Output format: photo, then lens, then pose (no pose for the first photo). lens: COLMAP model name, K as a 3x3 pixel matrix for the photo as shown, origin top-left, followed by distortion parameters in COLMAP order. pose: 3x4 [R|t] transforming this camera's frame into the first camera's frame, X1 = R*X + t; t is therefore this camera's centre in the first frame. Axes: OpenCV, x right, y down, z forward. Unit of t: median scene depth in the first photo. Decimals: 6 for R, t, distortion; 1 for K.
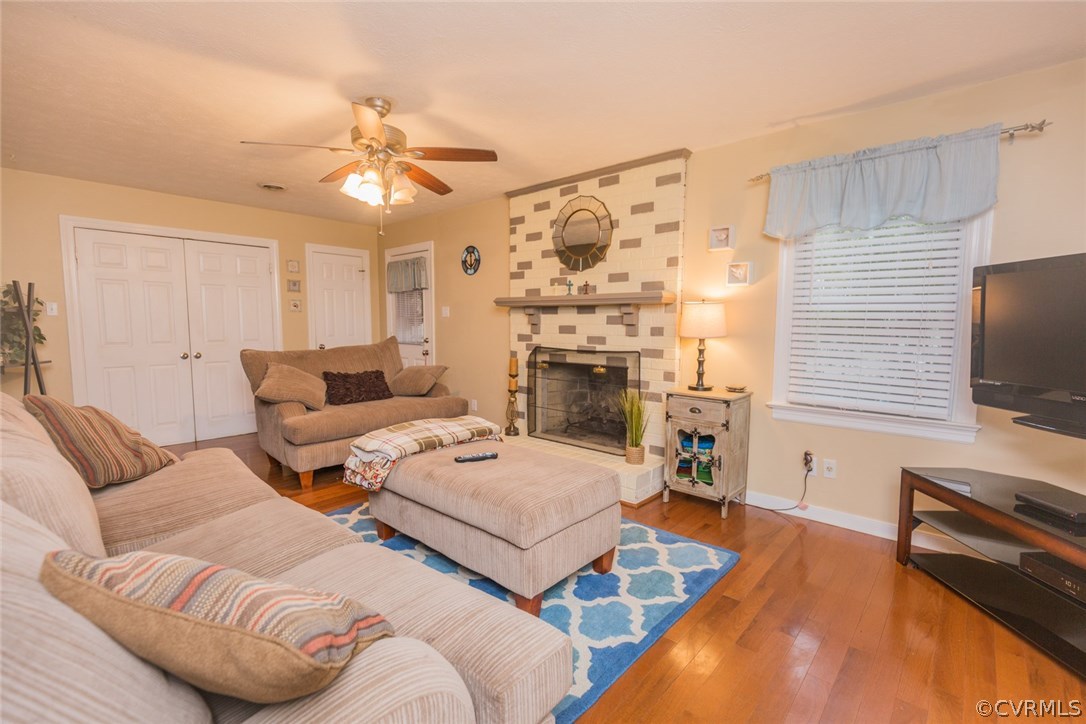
lens RADIAL K [[487.0, 0, 545.4], [0, 487.0, 363.8], [0, 0, 1]] dist [0.003713, -0.000905]
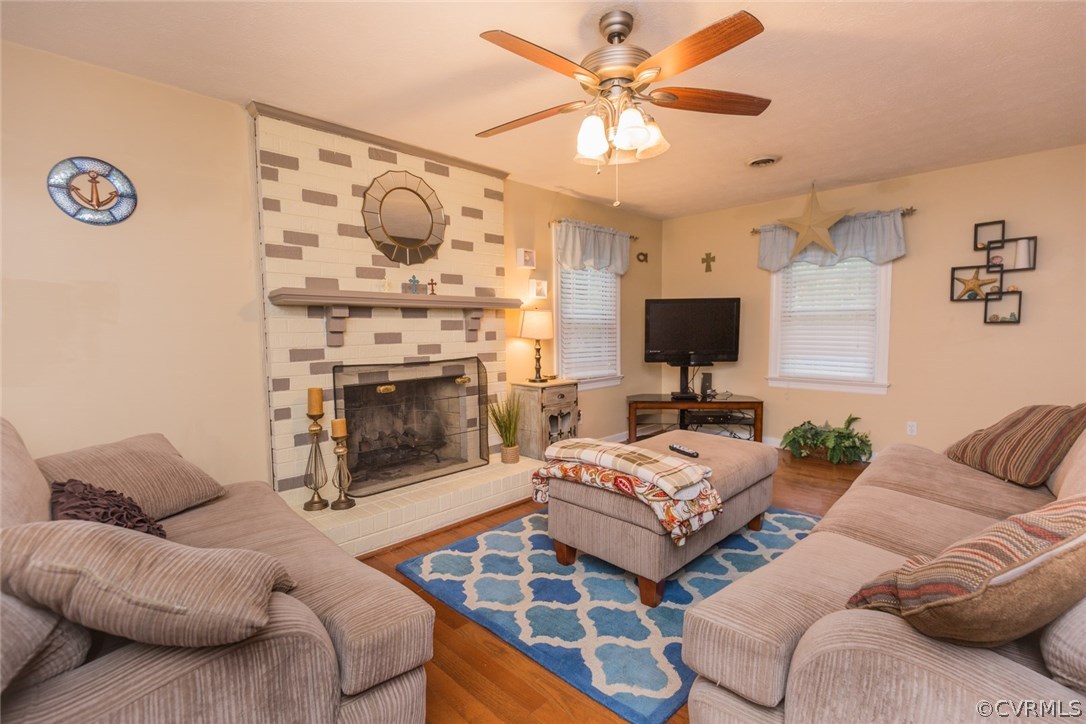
lens RADIAL K [[487.0, 0, 545.5], [0, 487.0, 361.7], [0, 0, 1]] dist [0.003713, -0.000905]
pose [[0.056845, -0.077082, 0.995403, -0.743315], [0.095837, 0.992832, 0.071410, -0.068234], [-0.993773, 0.091337, 0.063825, 0.751400]]
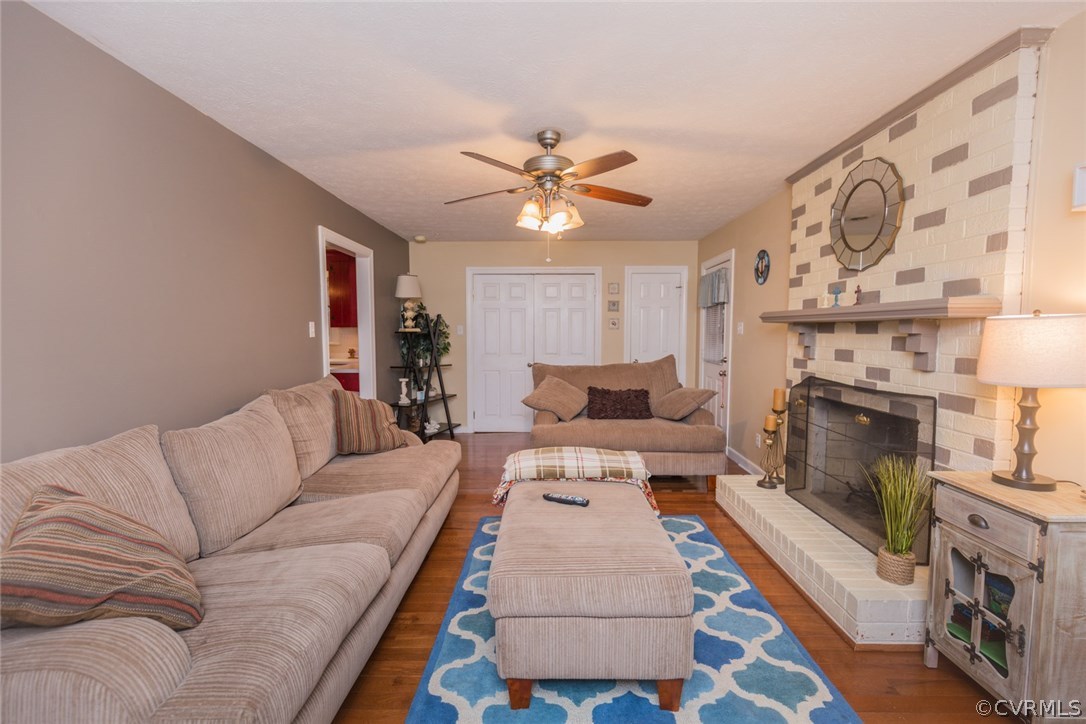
lens RADIAL K [[487.0, 0, 541.0], [0, 487.0, 362.1], [0, 0, 1]] dist [0.003713, -0.000905]
pose [[0.650557, 0.044711, -0.758140, 0.310465], [-0.062468, 0.998033, 0.005255, -0.039378], [0.756884, 0.043941, 0.652071, 0.225903]]
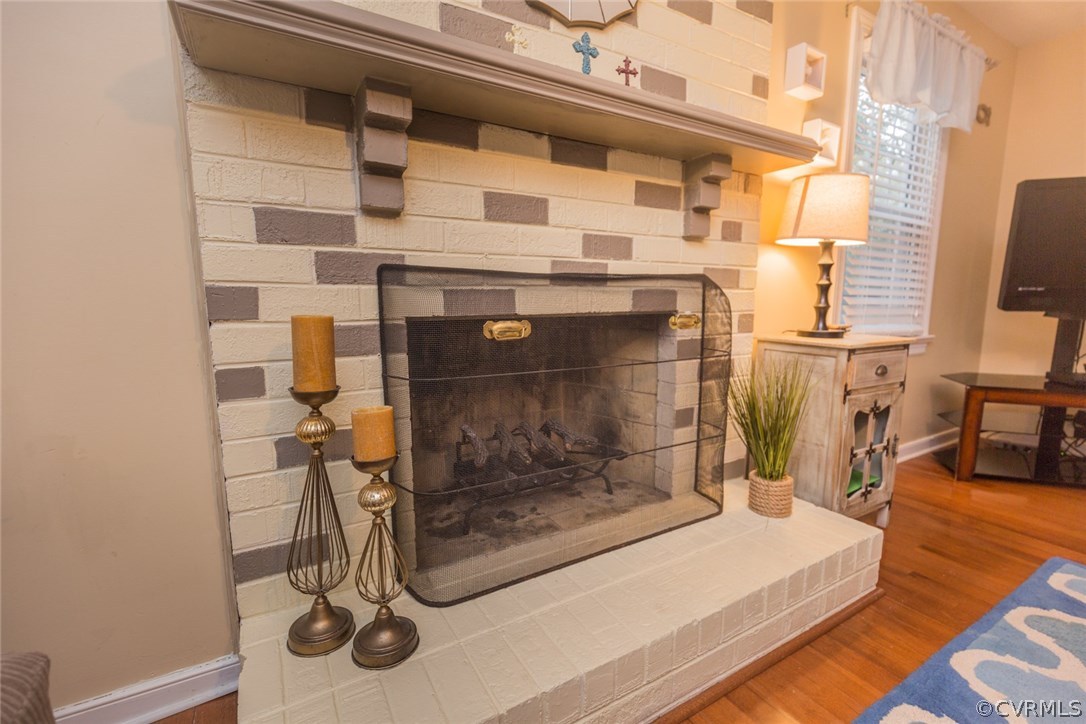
lens RADIAL K [[487.0, 0, 552.1], [0, 487.0, 365.9], [0, 0, 1]] dist [0.003713, -0.000905]
pose [[0.301804, -0.142259, 0.942697, -0.269744], [0.080900, 0.989059, 0.123356, -0.007974], [-0.949931, 0.039035, 0.310011, 0.937757]]
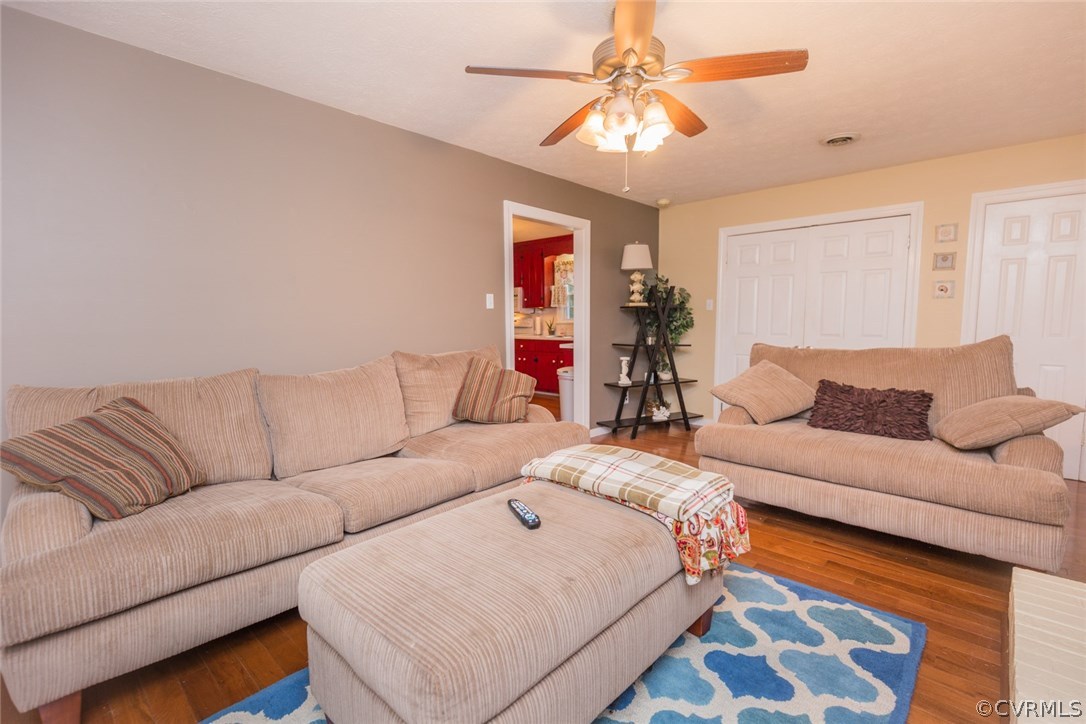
lens RADIAL K [[487.0, 0, 540.7], [0, 487.0, 368.0], [0, 0, 1]] dist [0.003713, -0.000905]
pose [[-0.028447, 0.096110, -0.994964, 0.300806], [-0.081553, 0.991826, 0.098138, -0.040795], [0.996263, 0.083934, -0.020377, 0.631495]]
